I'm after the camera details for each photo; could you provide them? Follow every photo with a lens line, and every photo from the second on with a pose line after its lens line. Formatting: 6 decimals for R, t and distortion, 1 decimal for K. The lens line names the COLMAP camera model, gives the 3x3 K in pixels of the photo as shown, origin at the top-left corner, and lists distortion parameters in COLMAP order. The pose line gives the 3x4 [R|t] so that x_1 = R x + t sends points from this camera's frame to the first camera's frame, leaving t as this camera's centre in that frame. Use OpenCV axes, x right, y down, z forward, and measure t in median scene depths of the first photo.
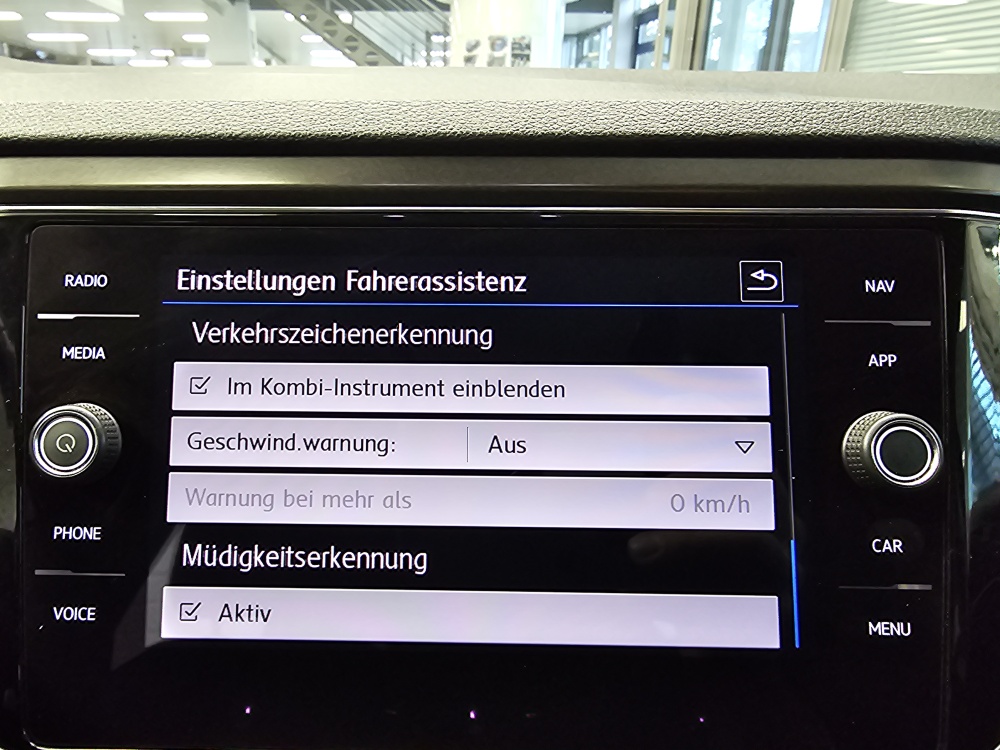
lens RADIAL K [[504.9, 0, 434.9], [0, 504.9, 392.9], [0, 0, 1]] dist [-0.005964, 0.002349]
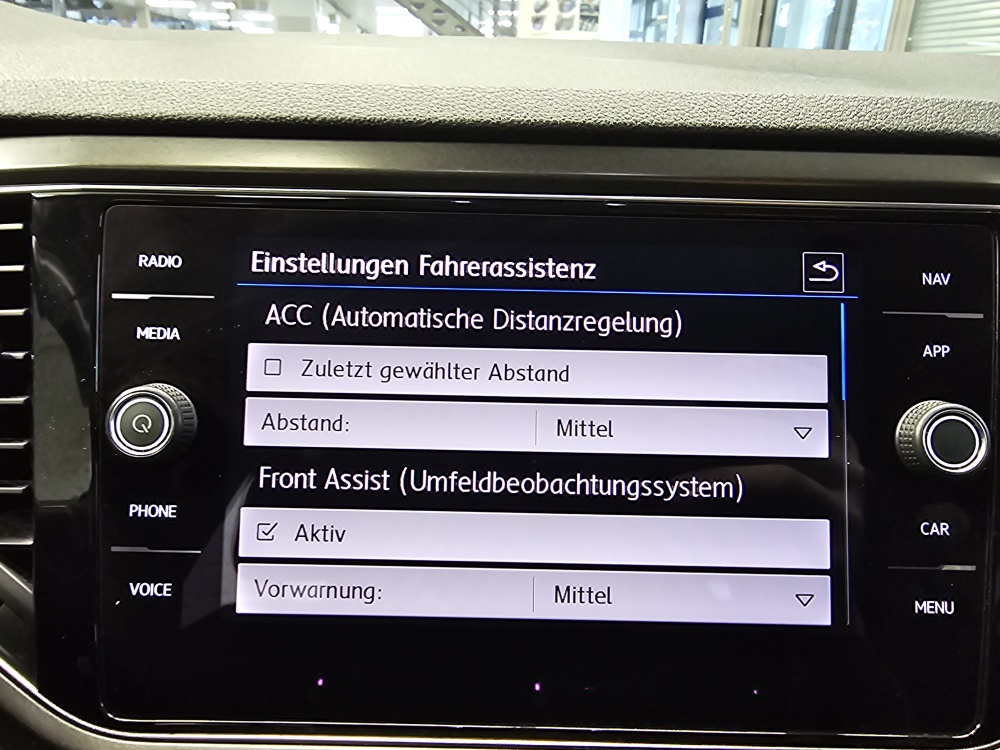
lens RADIAL K [[504.9, 0, 433.3], [0, 504.9, 388.5], [0, 0, 1]] dist [-0.005964, 0.002349]
pose [[0.999781, 0.011817, 0.017263, -0.163565], [-0.012213, 0.999661, 0.022989, 0.001430], [-0.016985, -0.023195, 0.999587, -0.021156]]
